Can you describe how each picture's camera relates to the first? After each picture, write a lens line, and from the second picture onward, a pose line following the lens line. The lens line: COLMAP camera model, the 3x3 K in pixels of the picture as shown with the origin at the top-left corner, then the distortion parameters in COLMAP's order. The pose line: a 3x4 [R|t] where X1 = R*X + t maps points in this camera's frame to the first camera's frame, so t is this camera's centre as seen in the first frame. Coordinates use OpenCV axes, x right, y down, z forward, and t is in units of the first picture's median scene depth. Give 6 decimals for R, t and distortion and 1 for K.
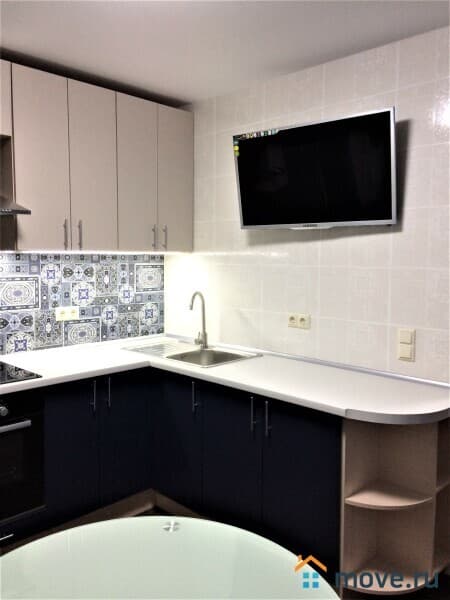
lens RADIAL K [[505.1, 0, 221.4], [0, 505.1, 295.2], [0, 0, 1]] dist [0.078421, -0.086736]
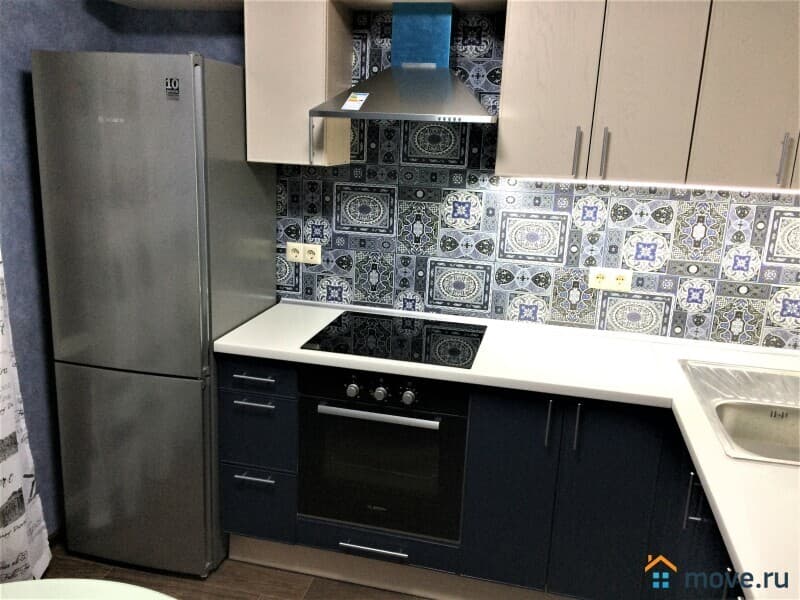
lens RADIAL K [[673.5, 0, 400.2], [0, 673.5, 303.9], [0, 0, 1]] dist [0.078421, -0.086736]
pose [[0.517014, 0.226627, -0.825431, 0.264624], [-0.104391, 0.973810, 0.201979, -0.078522], [0.849588, -0.018258, 0.527131, 0.366231]]
